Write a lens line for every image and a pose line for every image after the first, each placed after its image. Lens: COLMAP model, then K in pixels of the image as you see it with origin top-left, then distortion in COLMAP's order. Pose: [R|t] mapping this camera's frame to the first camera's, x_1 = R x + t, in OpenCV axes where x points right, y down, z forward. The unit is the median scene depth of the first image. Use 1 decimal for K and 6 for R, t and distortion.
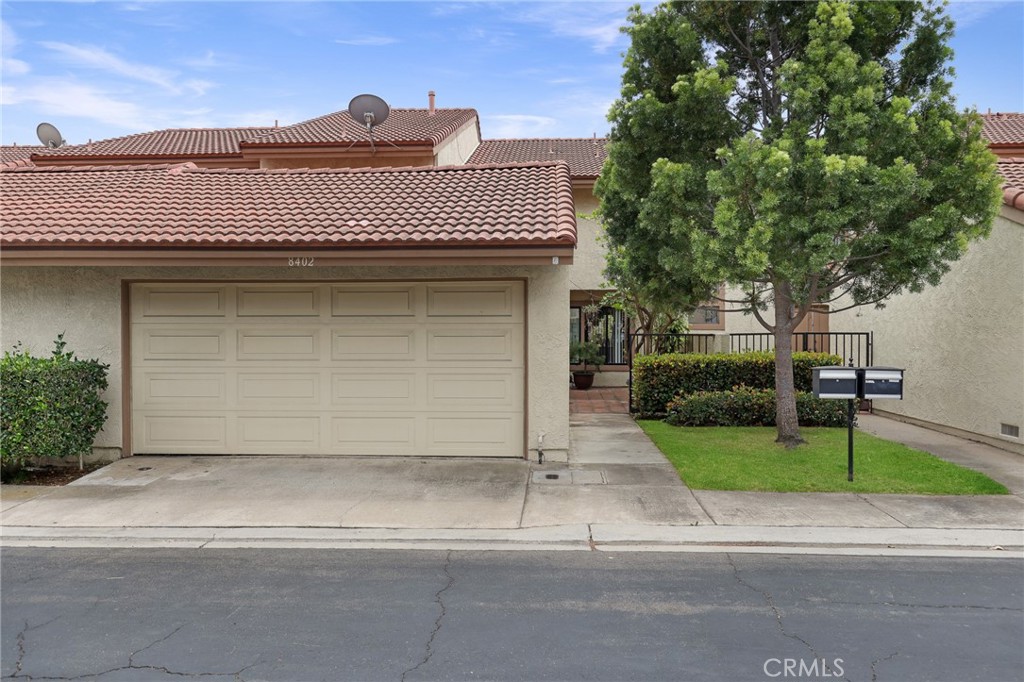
lens RADIAL K [[737.4, 0, 513.2], [0, 737.4, 340.2], [0, 0, 1]] dist [0.009914, 0.001211]
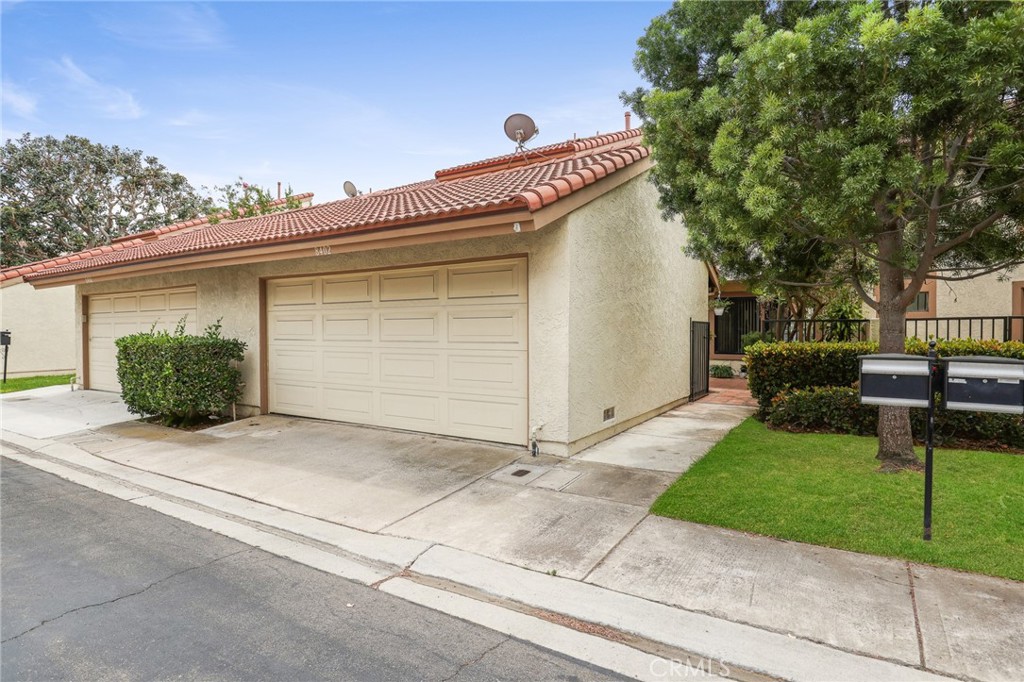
lens RADIAL K [[550.7, 0, 512.0], [0, 550.7, 340.3], [0, 0, 1]] dist [-0.018587, 0.001577]
pose [[0.872405, 0.007919, -0.488720, 0.352486], [-0.004492, 0.999956, 0.008184, 0.019556], [0.488763, -0.004944, 0.872402, 0.404103]]
